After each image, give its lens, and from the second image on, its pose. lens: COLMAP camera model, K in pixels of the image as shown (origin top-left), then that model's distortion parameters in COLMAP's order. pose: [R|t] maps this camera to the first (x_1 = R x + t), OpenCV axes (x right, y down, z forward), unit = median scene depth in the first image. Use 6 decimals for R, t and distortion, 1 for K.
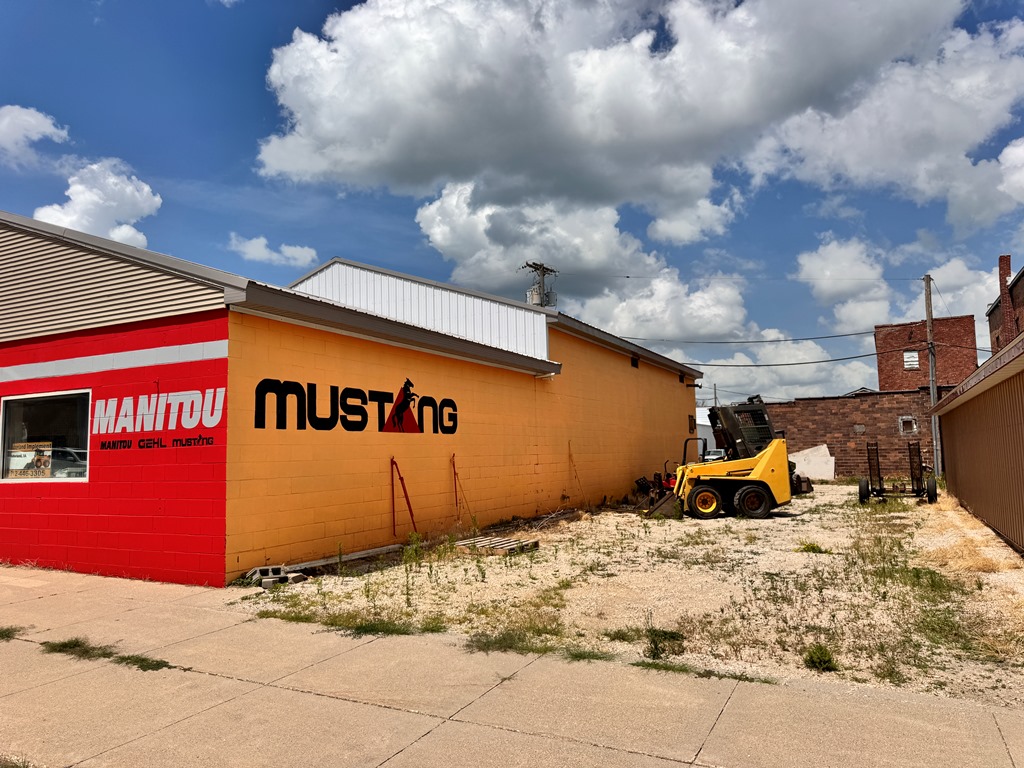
lens RADIAL K [[724.2, 0, 513.9], [0, 724.2, 386.6], [0, 0, 1]] dist [0.068278, -0.083747]
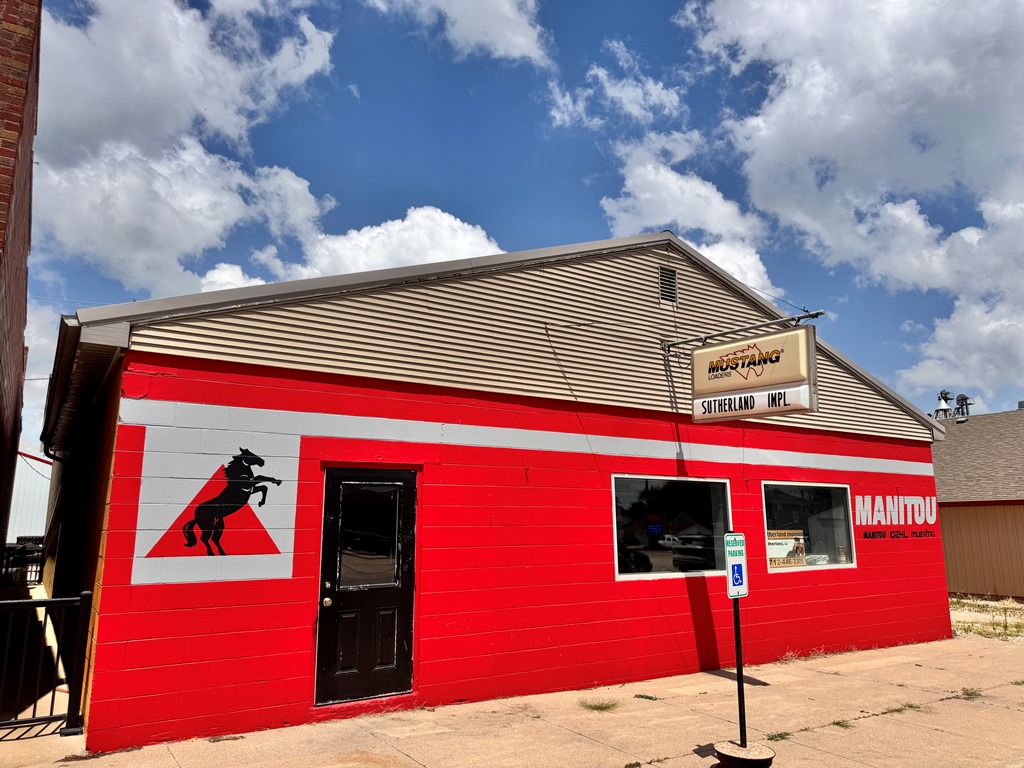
lens RADIAL K [[724.2, 0, 515.5], [0, 724.2, 386.9], [0, 0, 1]] dist [0.068278, -0.083747]
pose [[0.497820, 0.183021, 0.847749, -1.852202], [-0.086894, 0.983087, -0.161213, 0.083308], [-0.862916, 0.006591, 0.505304, 0.873802]]
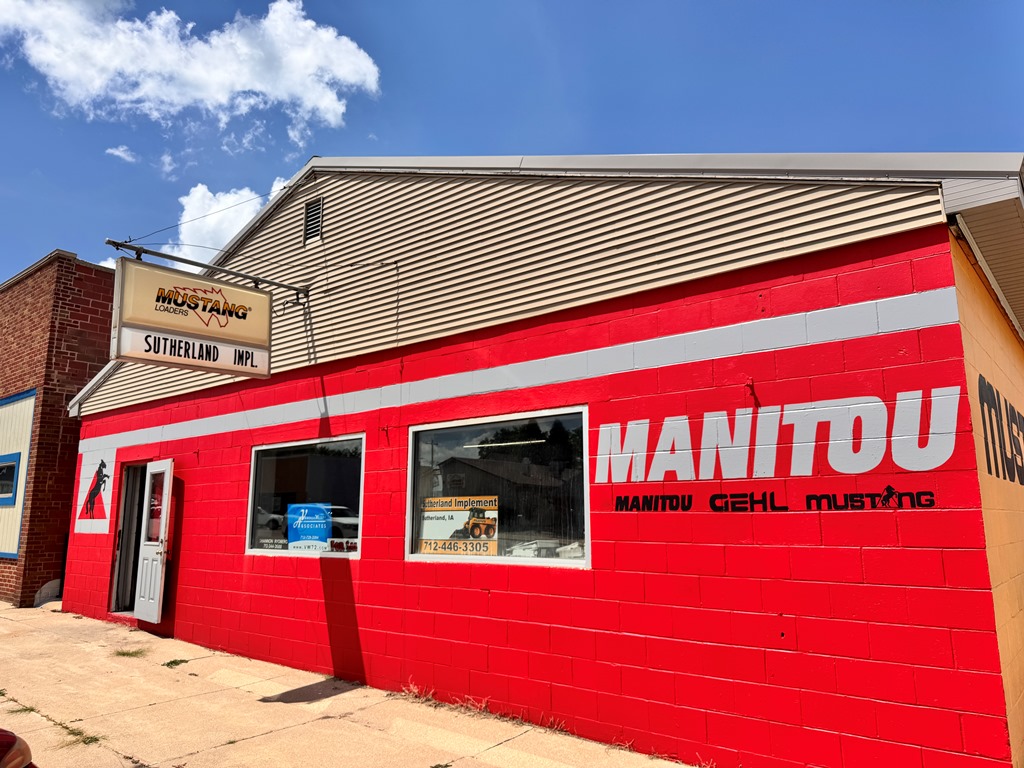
lens RADIAL K [[724.2, 0, 512.8], [0, 724.2, 385.9], [0, 0, 1]] dist [0.068278, -0.083747]
pose [[0.974491, -0.019956, -0.223539, -0.506719], [0.000855, 0.996362, -0.085218, 0.036737], [0.224426, 0.082853, 0.970963, 0.425430]]
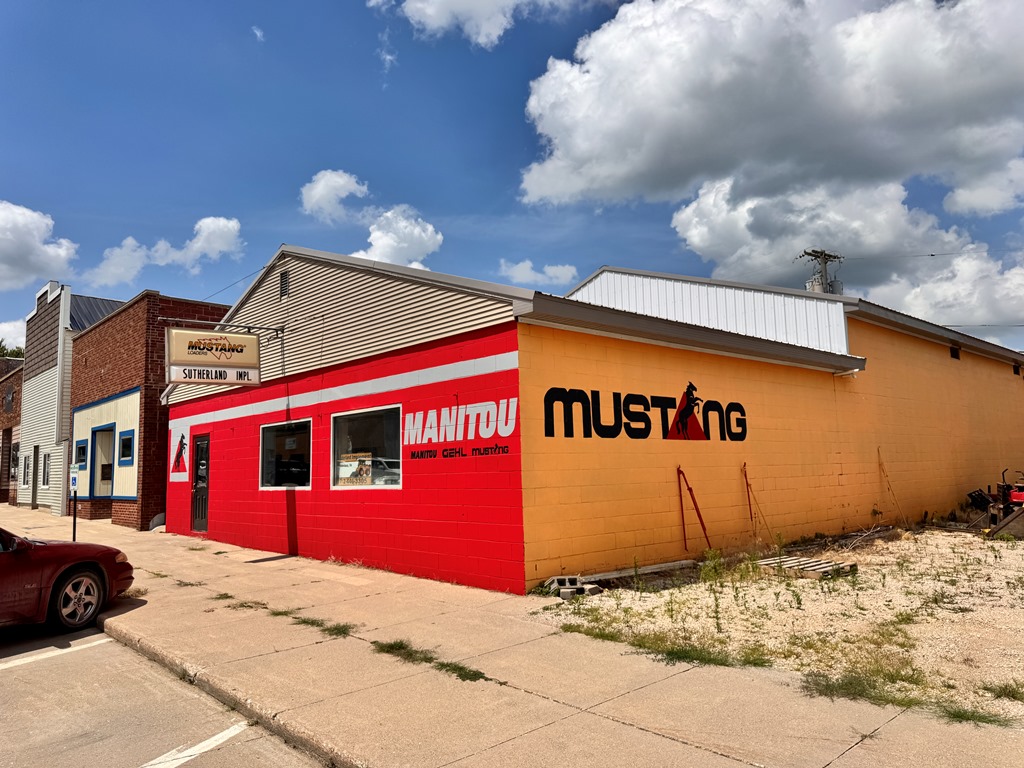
lens RADIAL K [[724.2, 0, 516.6], [0, 724.2, 381.3], [0, 0, 1]] dist [0.068278, -0.083747]
pose [[0.937490, -0.044711, -0.345129, -0.041299], [0.038405, 0.998947, -0.025091, 0.003626], [0.345887, 0.010268, 0.938220, 0.046018]]
